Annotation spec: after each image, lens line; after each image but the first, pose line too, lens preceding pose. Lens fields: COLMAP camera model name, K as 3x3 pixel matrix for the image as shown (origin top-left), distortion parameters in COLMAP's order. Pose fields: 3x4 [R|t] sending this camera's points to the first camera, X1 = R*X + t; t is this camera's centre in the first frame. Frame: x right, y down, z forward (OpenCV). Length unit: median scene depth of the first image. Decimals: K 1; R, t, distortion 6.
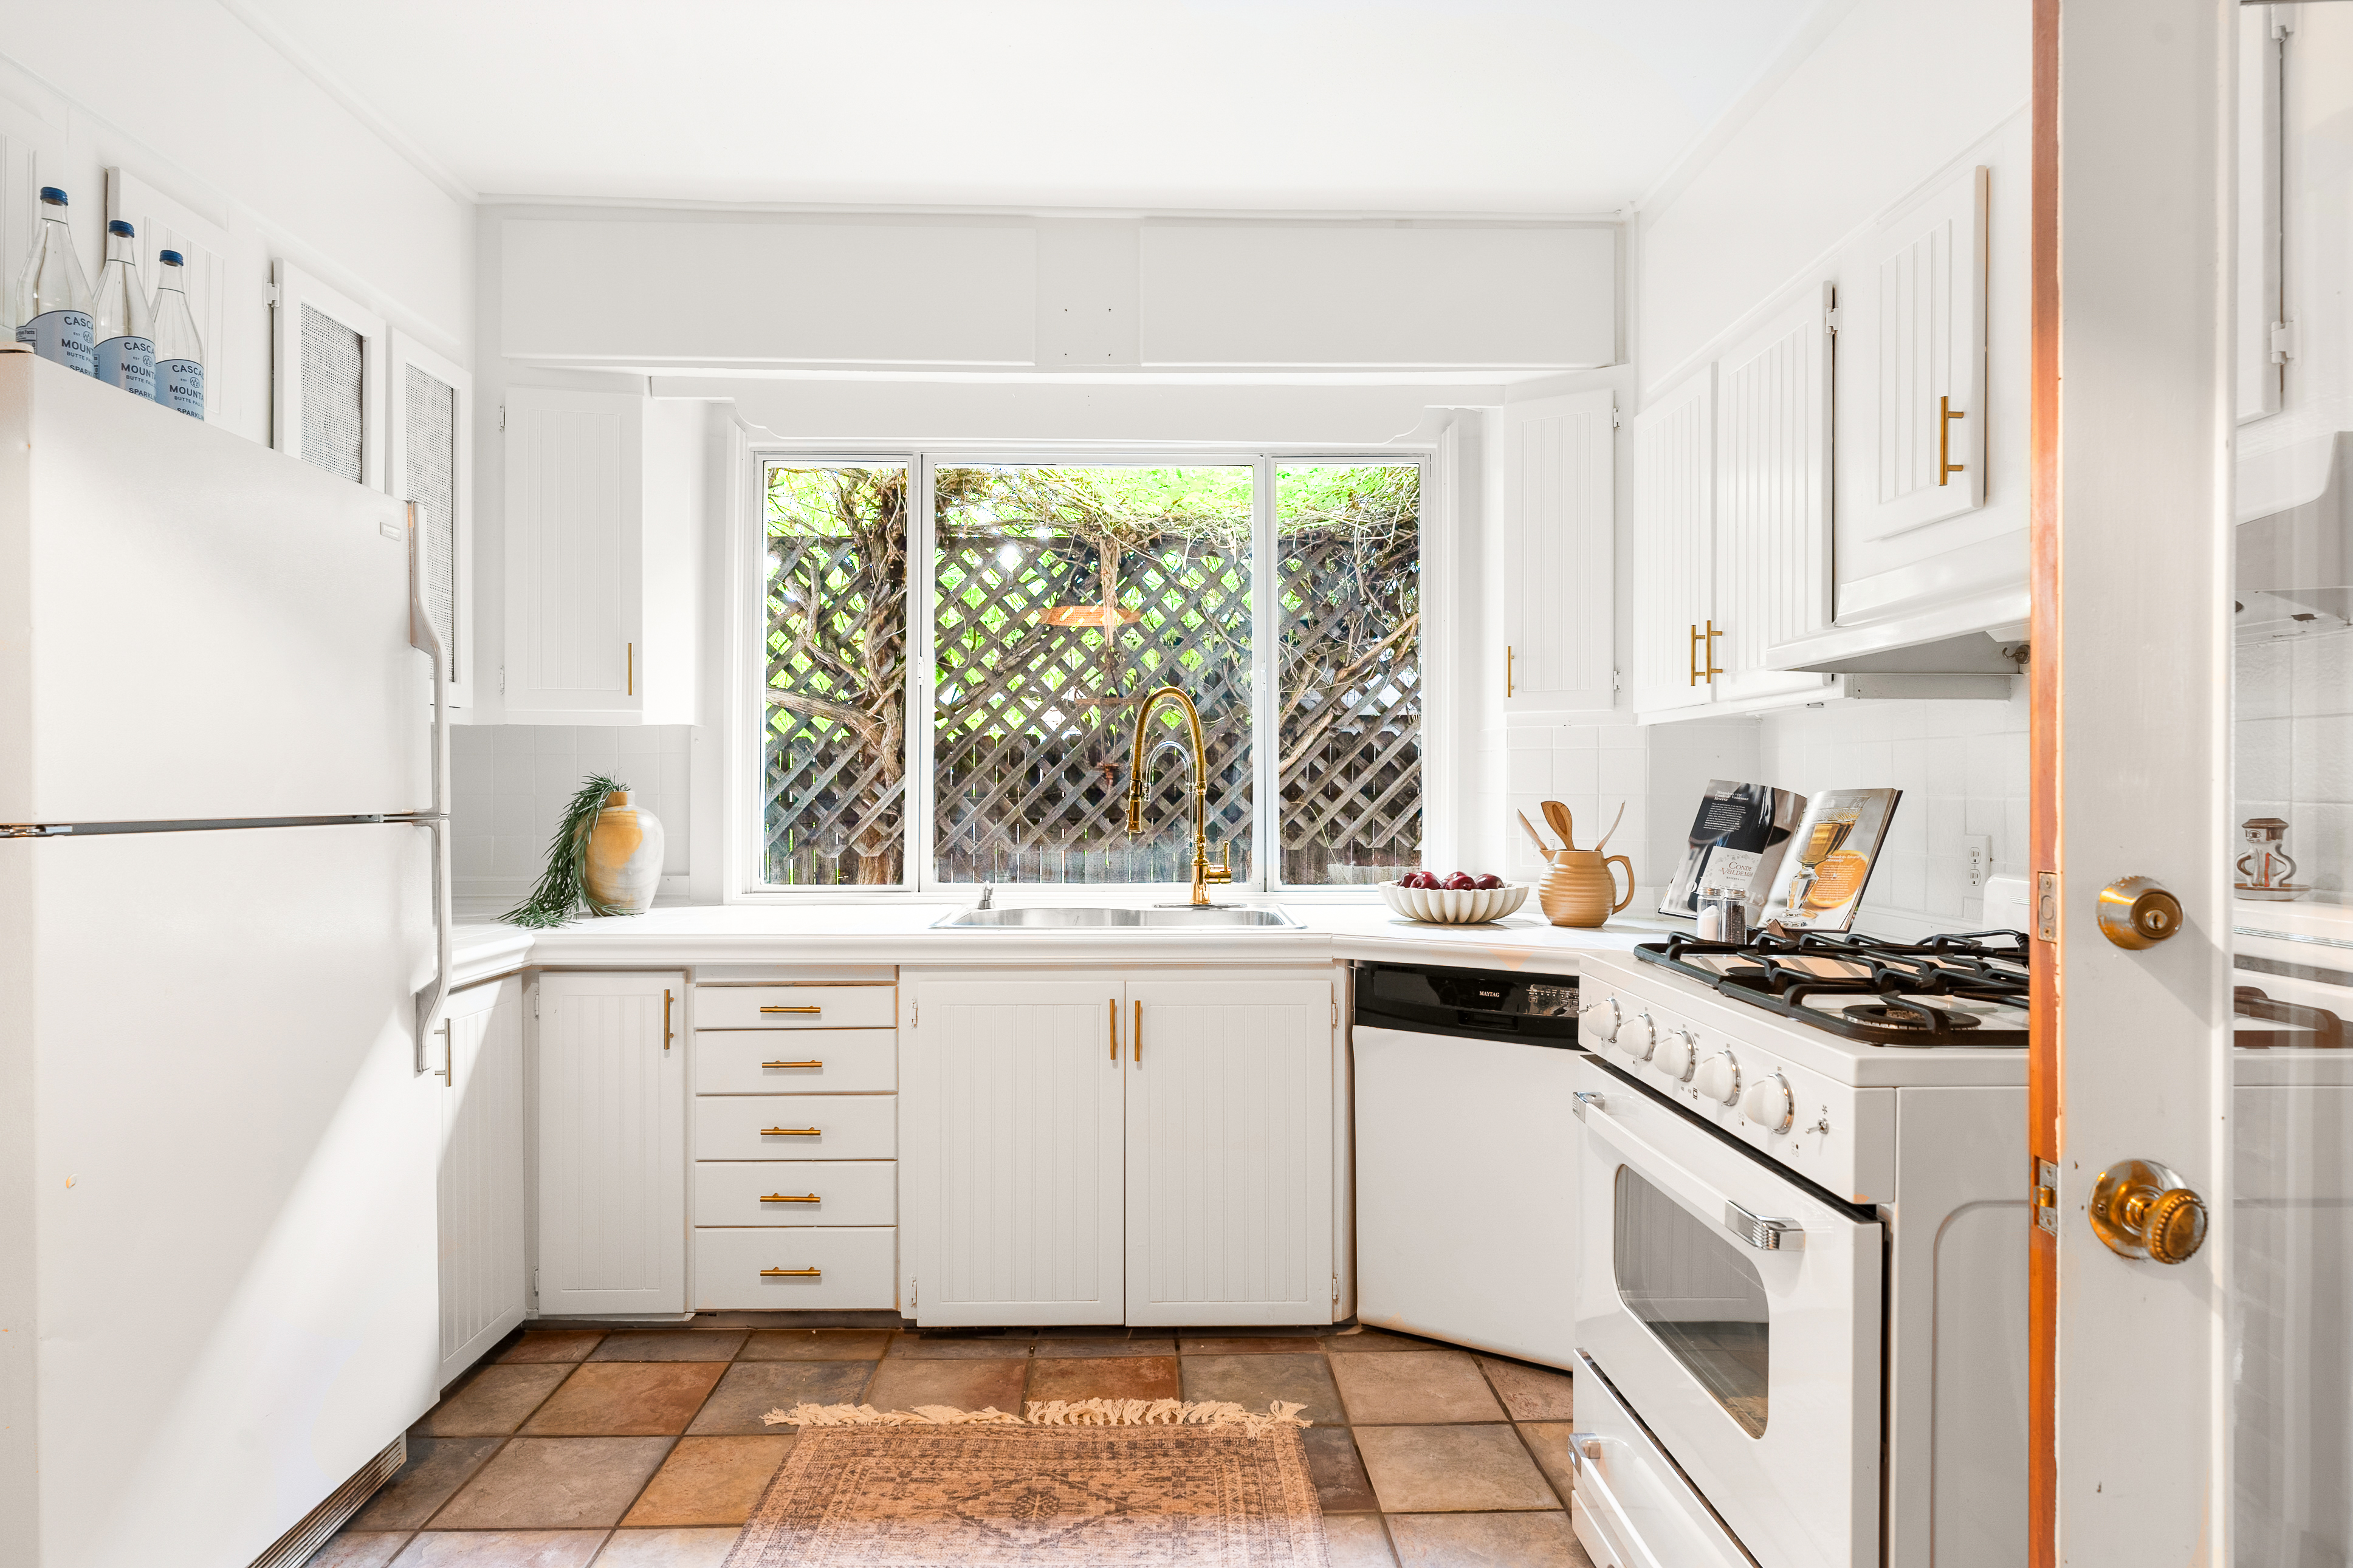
lens RADIAL K [[1316.7, 0, 1172.0], [0, 1316.7, 789.0], [0, 0, 1]] dist [-0.006539, -0.000244]
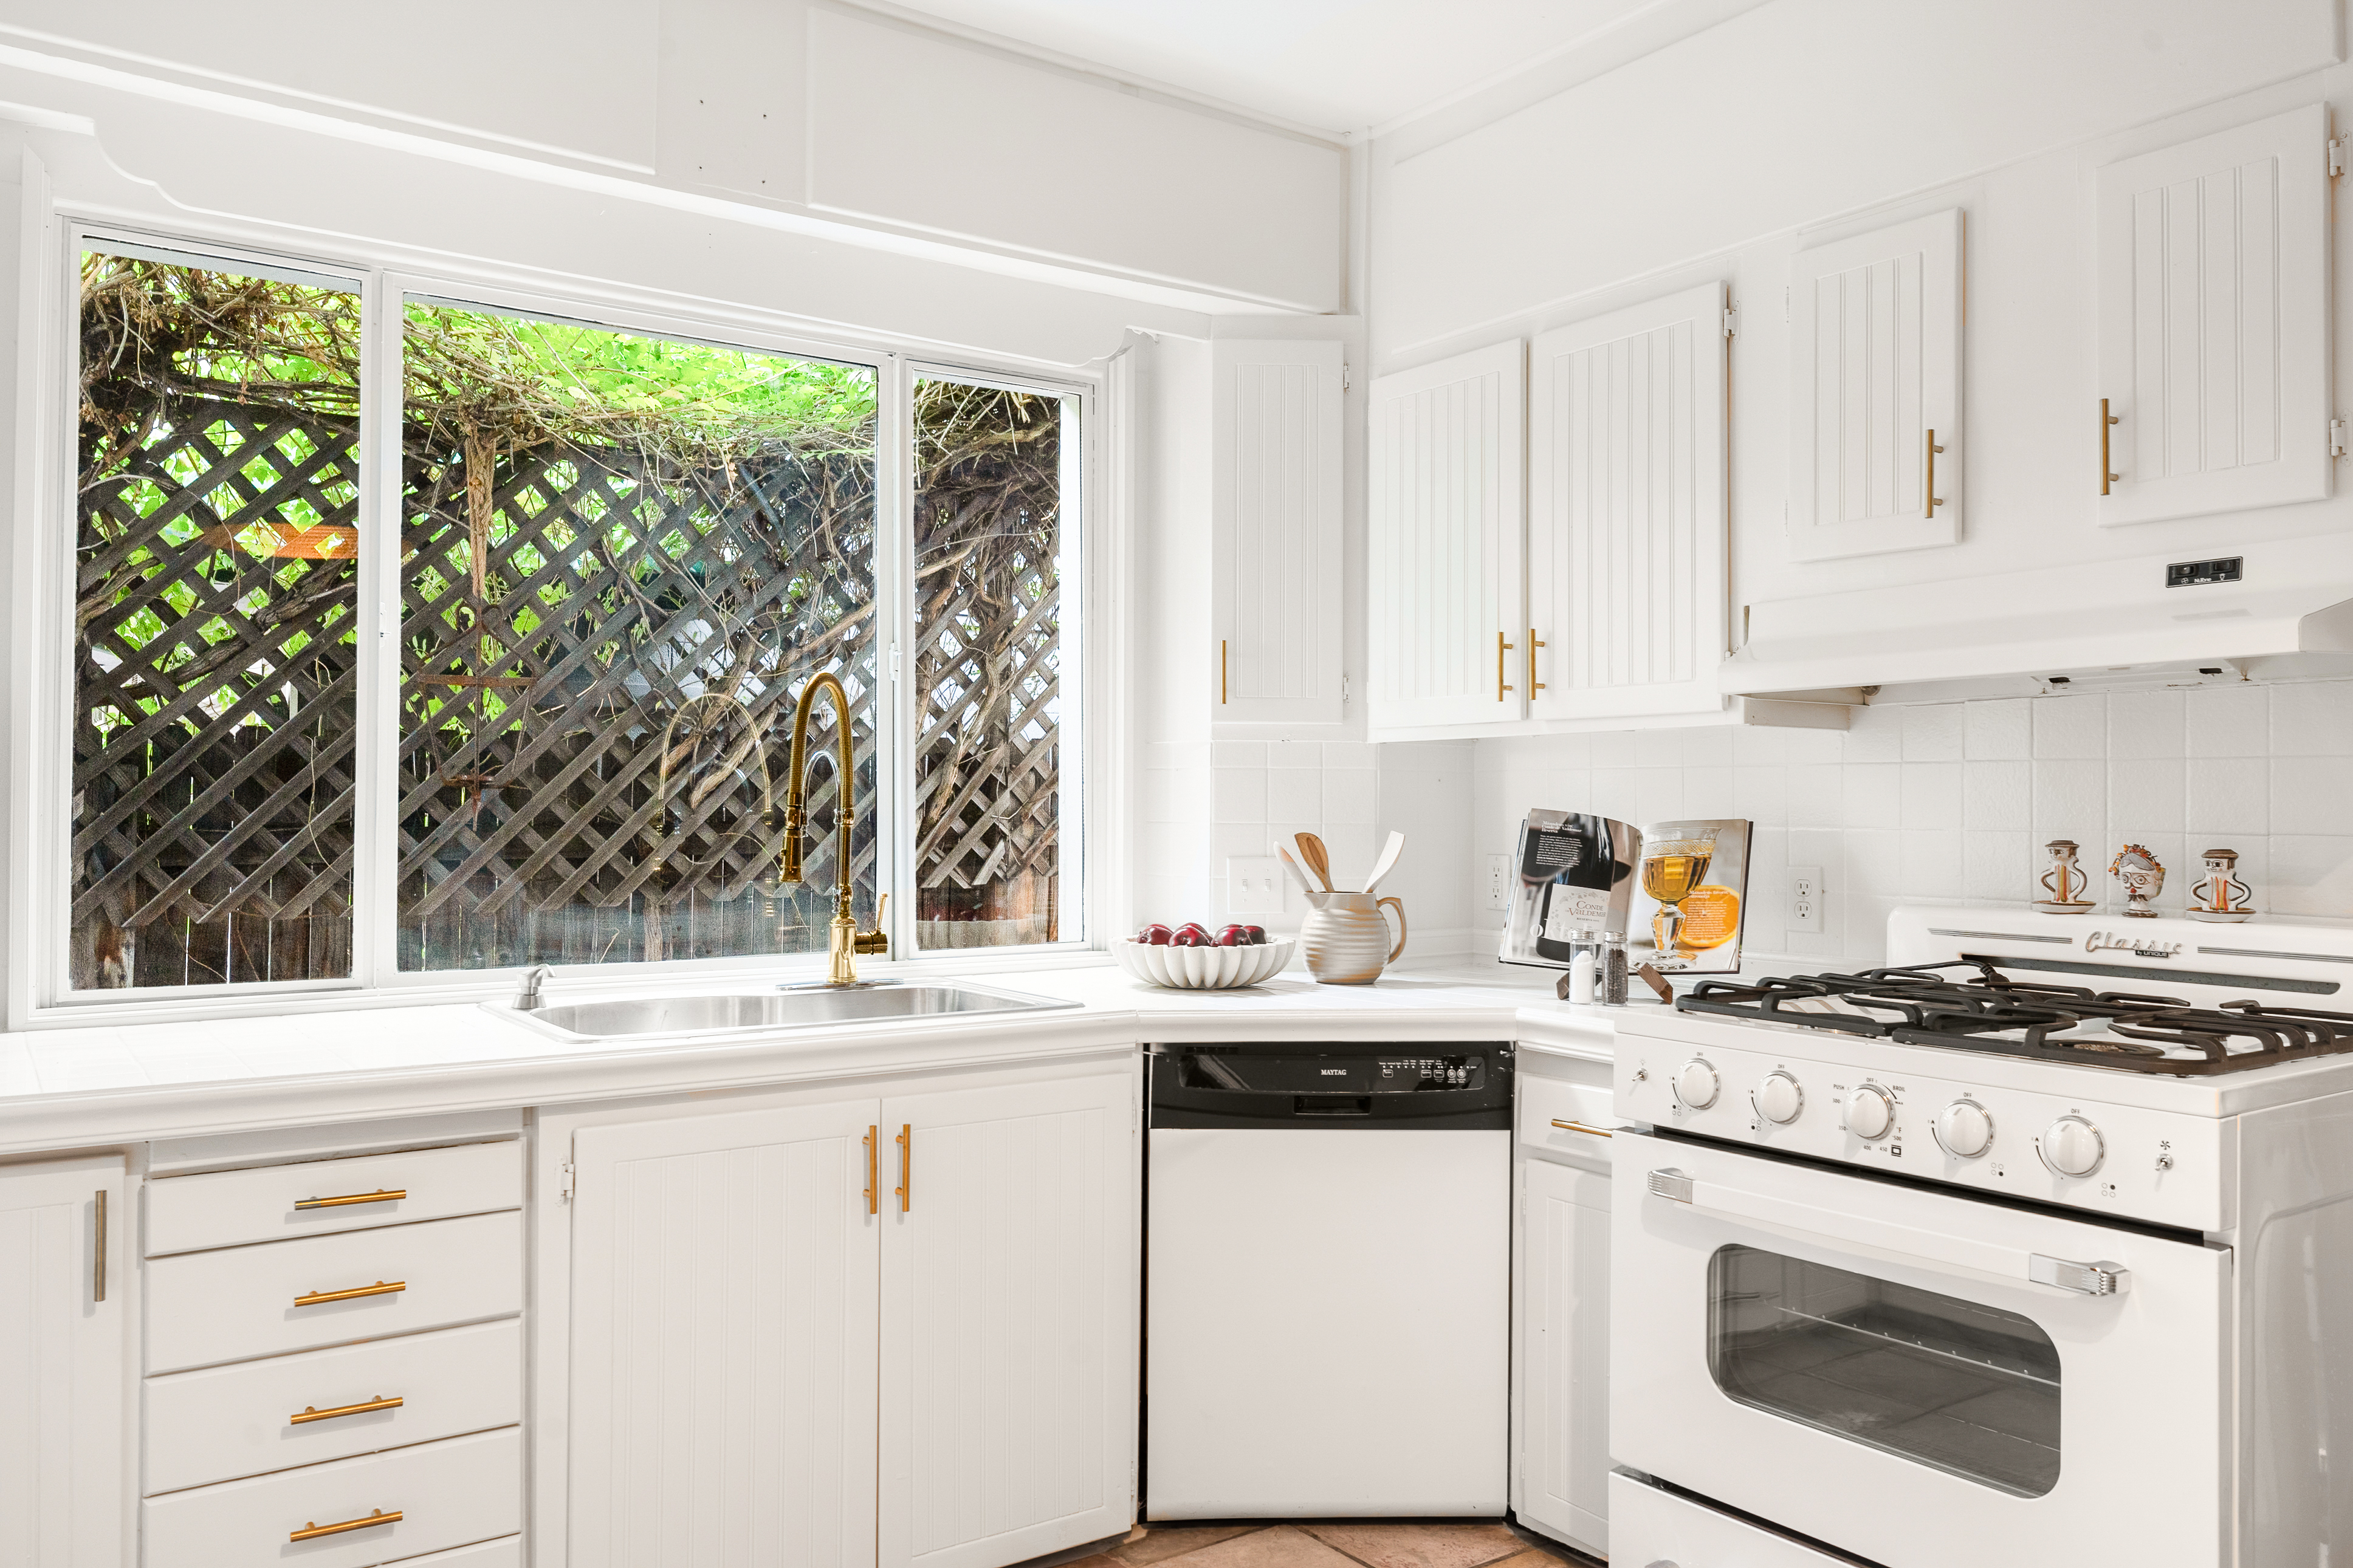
lens RADIAL K [[1766.3, 0, 1176.4], [0, 1766.3, 787.0], [0, 0, 1]] dist [-0.009982, 0.005471]
pose [[0.827300, 0.007816, 0.561706, -0.424081], [-0.000787, 0.999918, -0.012756, -0.006012], [-0.561760, 0.010111, 0.827239, 0.142663]]
